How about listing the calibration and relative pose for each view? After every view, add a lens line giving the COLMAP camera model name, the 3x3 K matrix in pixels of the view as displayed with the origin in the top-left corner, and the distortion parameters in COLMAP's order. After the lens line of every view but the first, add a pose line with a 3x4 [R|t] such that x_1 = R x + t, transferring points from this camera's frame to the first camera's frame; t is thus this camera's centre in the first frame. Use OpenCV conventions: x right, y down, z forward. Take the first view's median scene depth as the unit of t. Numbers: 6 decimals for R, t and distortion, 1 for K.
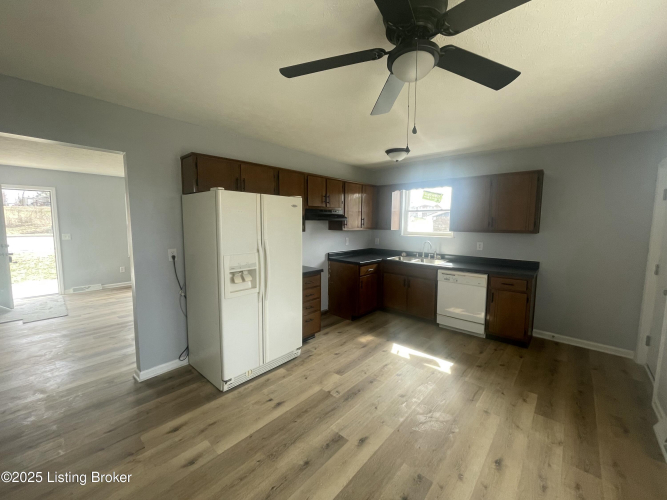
lens RADIAL K [[269.3, 0, 333.3], [0, 269.3, 250.9], [0, 0, 1]] dist [-0.002024, 0.000009]
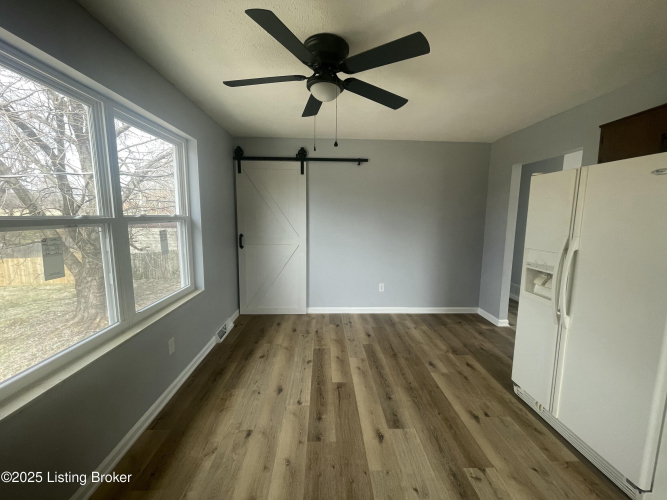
lens RADIAL K [[269.3, 0, 330.9], [0, 269.3, 248.4], [0, 0, 1]] dist [-0.002024, 0.000009]
pose [[-0.724907, 0.071098, -0.685168, 0.473509], [-0.081629, 0.978785, 0.187929, -0.066858], [0.683993, 0.192160, -0.703724, 0.796757]]
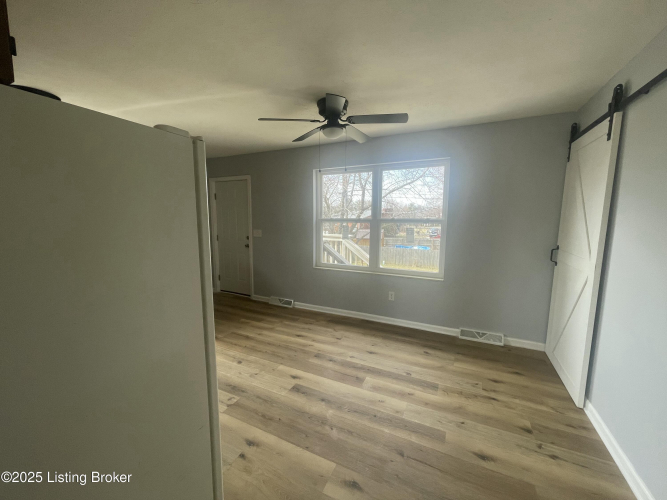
lens RADIAL K [[269.3, 0, 333.4], [0, 269.3, 249.8], [0, 0, 1]] dist [-0.002024, 0.000009]
pose [[-0.274124, -0.131251, 0.952696, -0.631003], [0.086922, 0.983207, 0.160465, -0.061287], [-0.957758, 0.126798, -0.258112, 0.603107]]
